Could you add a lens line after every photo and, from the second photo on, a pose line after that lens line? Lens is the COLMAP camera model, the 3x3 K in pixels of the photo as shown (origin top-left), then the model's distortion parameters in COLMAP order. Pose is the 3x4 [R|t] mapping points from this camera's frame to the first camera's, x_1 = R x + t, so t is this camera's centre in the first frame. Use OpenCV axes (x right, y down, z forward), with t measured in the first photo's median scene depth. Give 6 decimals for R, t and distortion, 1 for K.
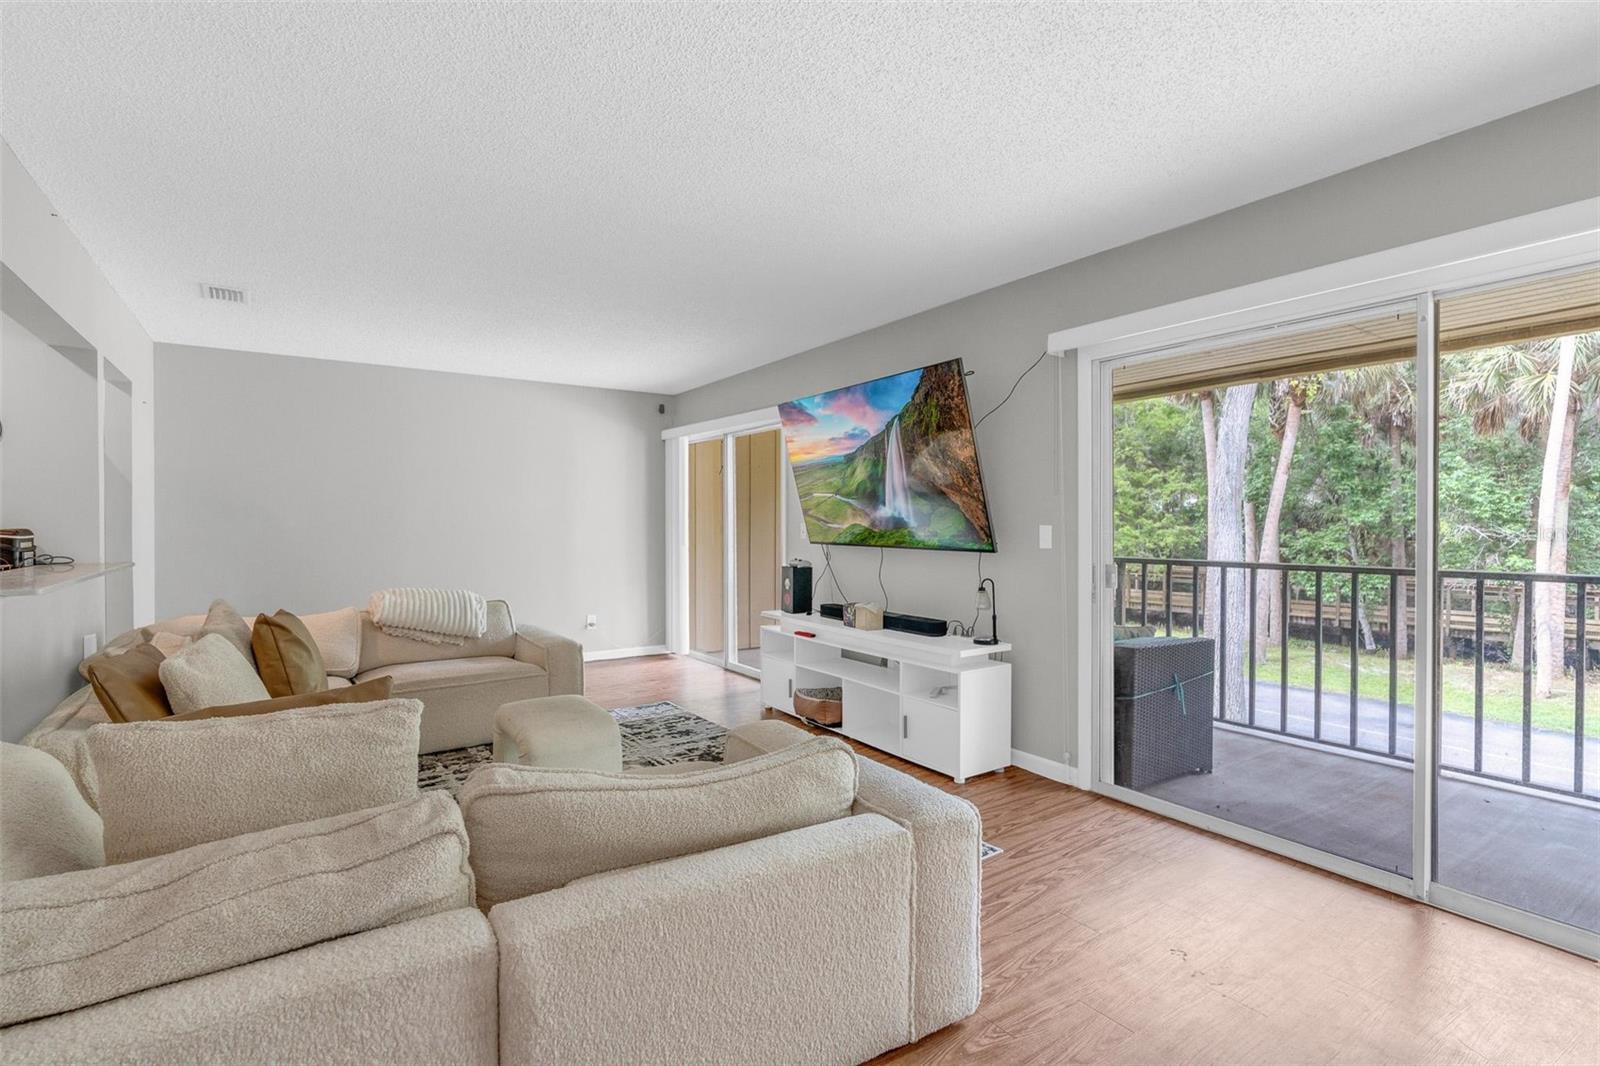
lens RADIAL K [[741.6, 0, 800.0], [0, 741.6, 533.0], [0, 0, 1]] dist [0.001153, 0.000624]
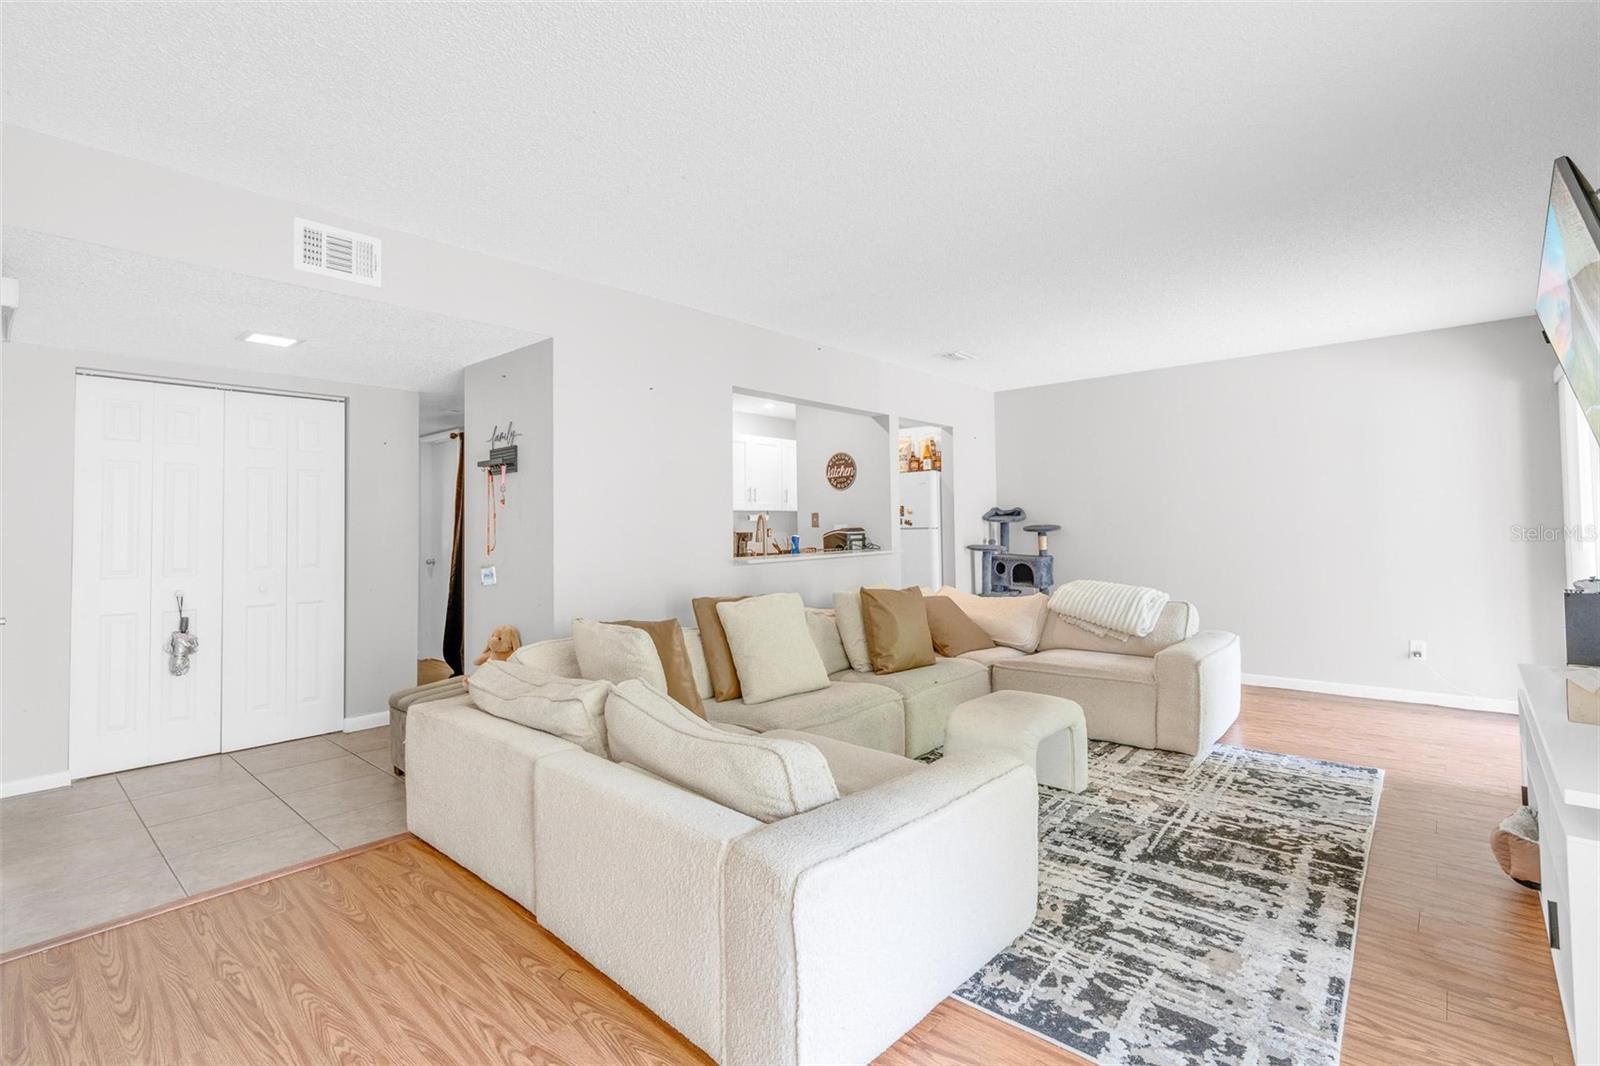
lens RADIAL K [[741.6, 0, 800.0], [0, 741.6, 533.0], [0, 0, 1]] dist [0.001153, 0.000624]
pose [[0.250877, 0.005014, -0.968006, 0.422329], [0.000550, 0.999986, 0.005322, -0.001704], [0.968019, -0.001868, 0.250870, 0.336507]]
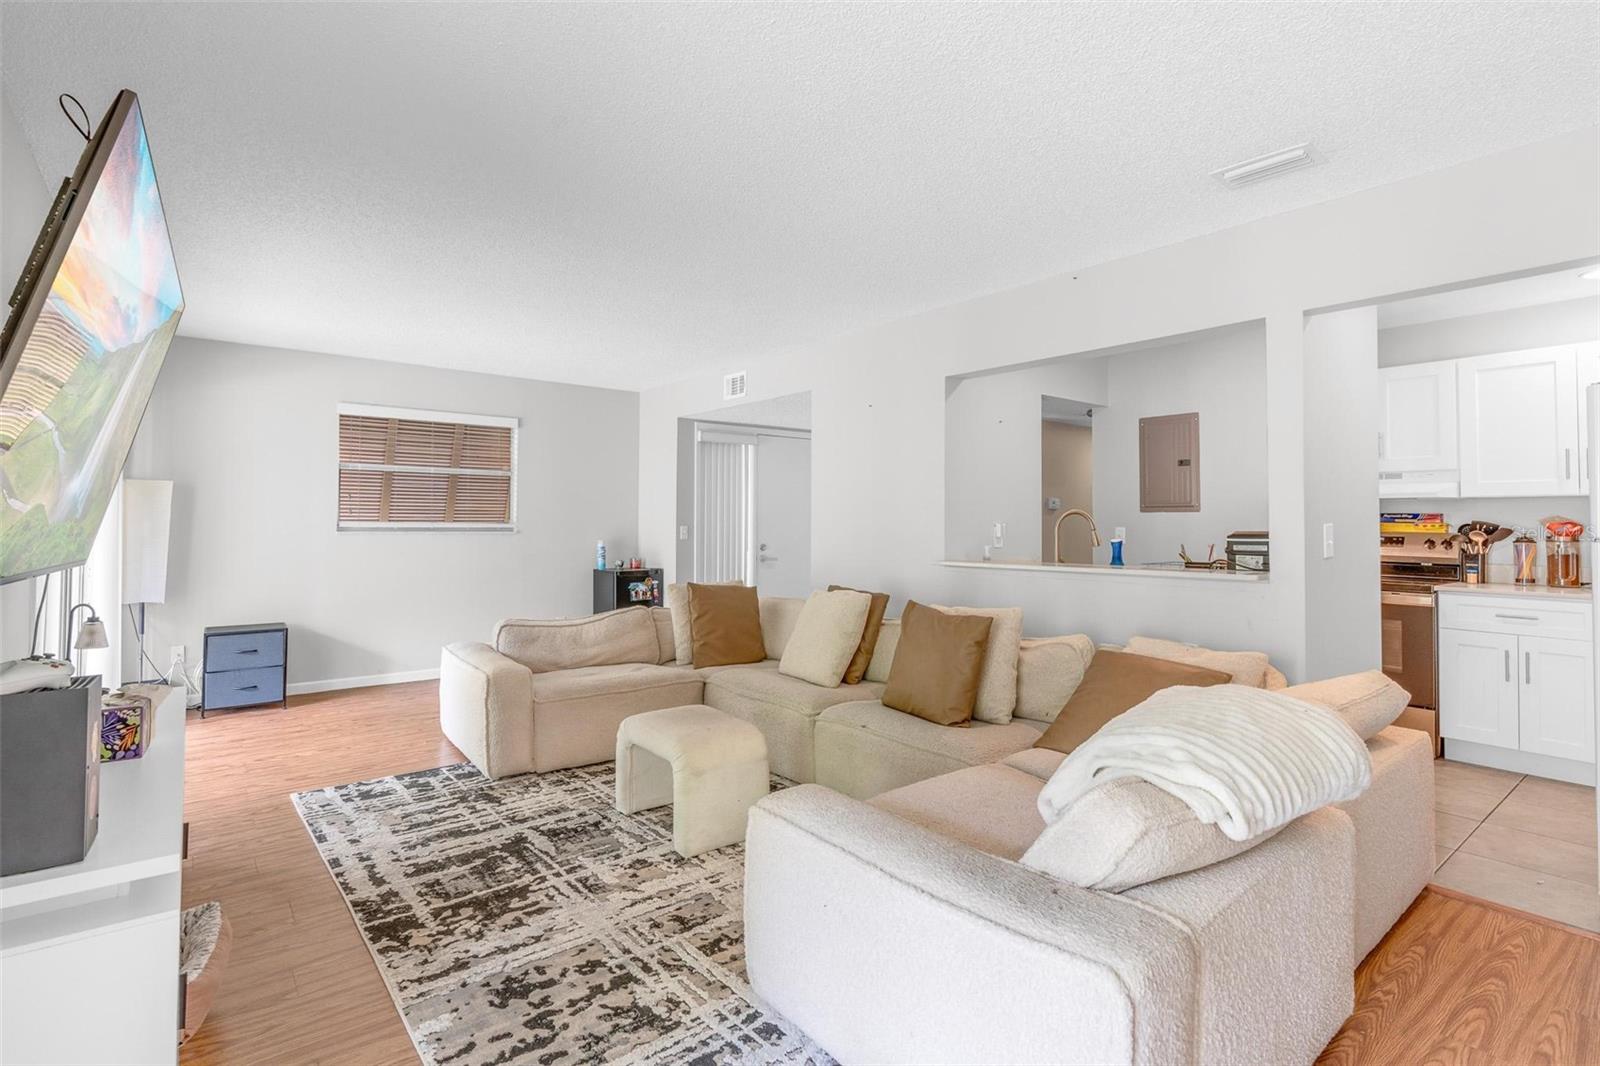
lens RADIAL K [[770.0, 0, 801.5], [0, 770.0, 527.0], [0, 0, 1]] dist [0.001725, 0.000127]
pose [[-0.996877, -0.004618, -0.078833, -0.288821], [-0.005753, 0.999883, 0.014173, -0.020254], [0.078758, 0.014582, -0.996787, 1.460802]]
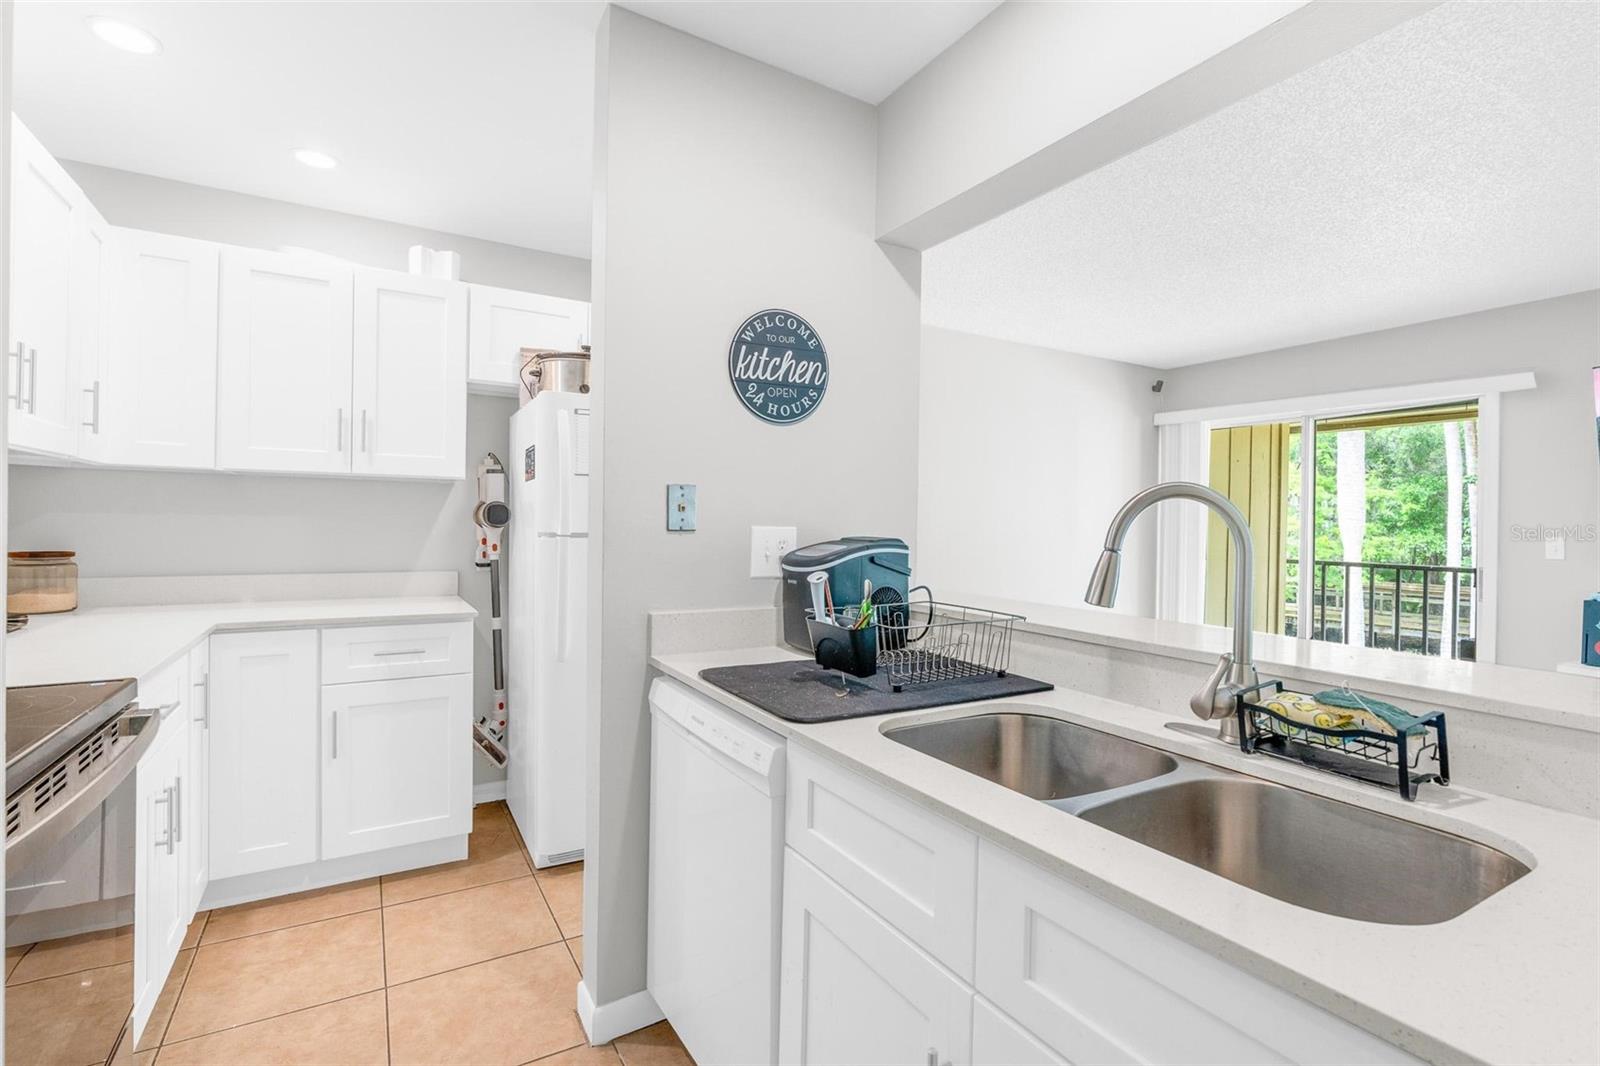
lens RADIAL K [[741.6, 0, 800.0], [0, 741.6, 533.0], [0, 0, 1]] dist [0.001153, 0.000624]
pose [[0.997575, 0.014698, -0.068034, -0.794324], [-0.014964, 0.999882, -0.003412, -0.003940], [0.067976, 0.004422, 0.997677, 0.298409]]
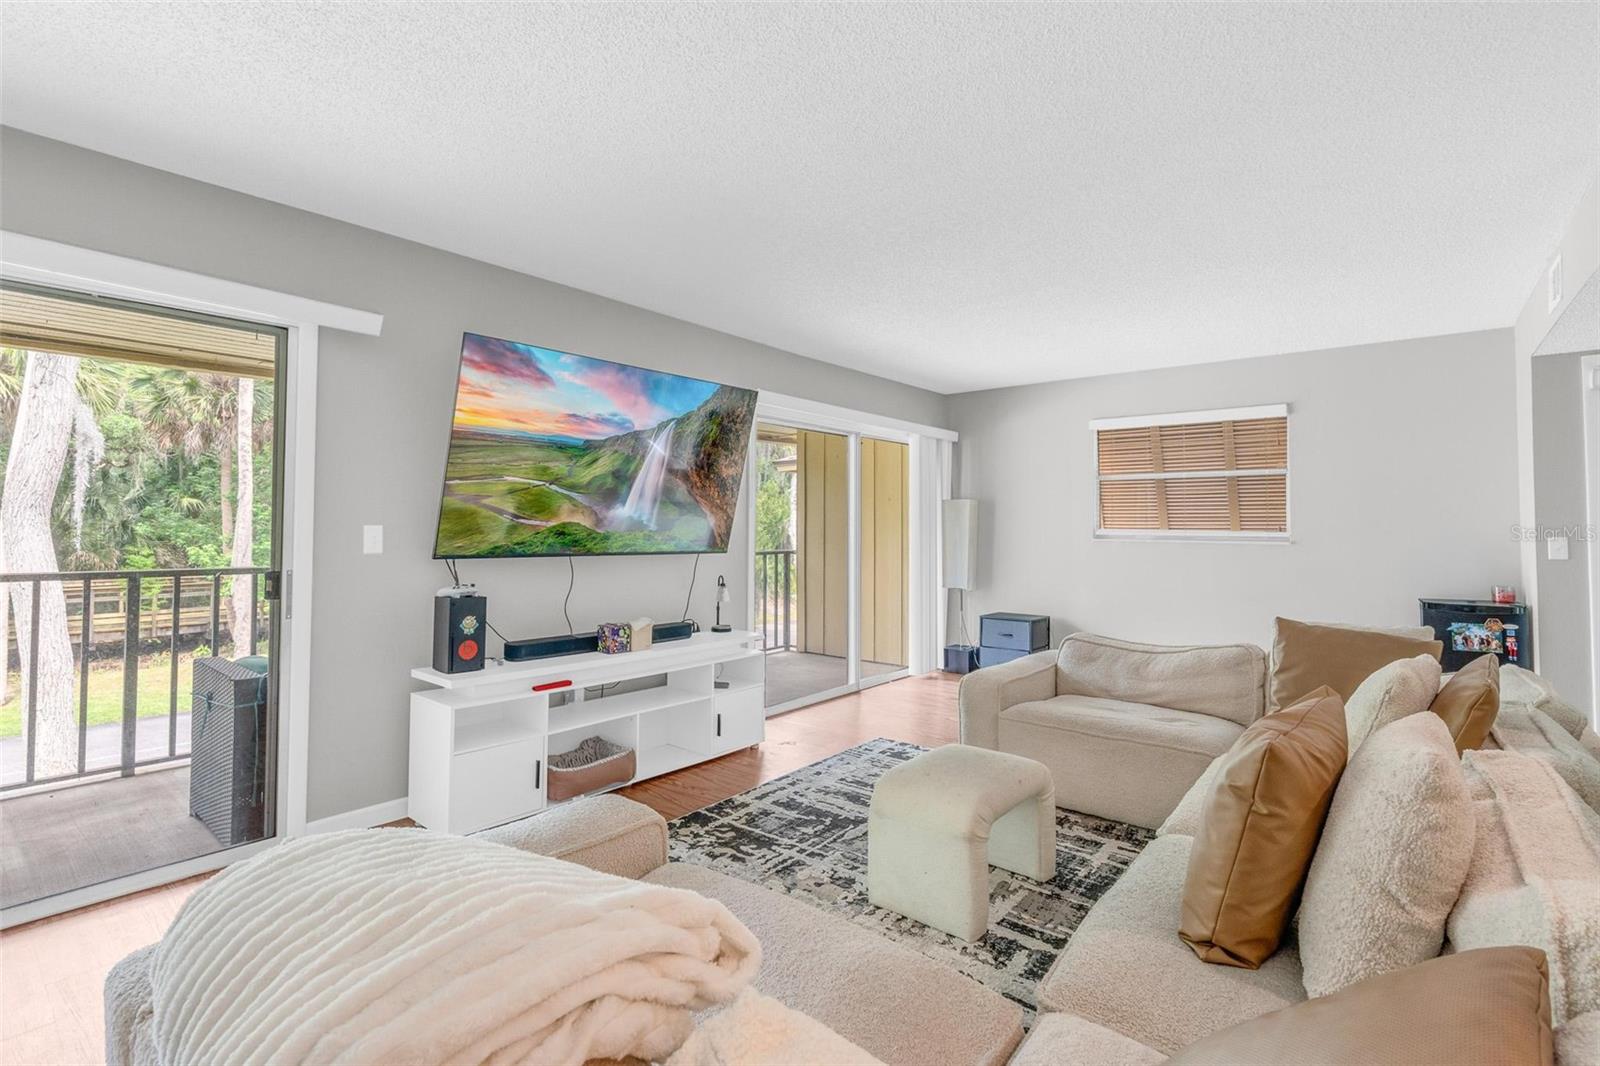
lens RADIAL K [[750.2, 0, 783.5], [0, 750.2, 515.2], [0, 0, 1]] dist [0.000159, -0.000118]
pose [[-0.271200, 0.016454, 0.962382, -0.769695], [0.003267, 0.999864, -0.016174, -0.012880], [-0.962517, -0.001242, -0.271217, 1.028464]]
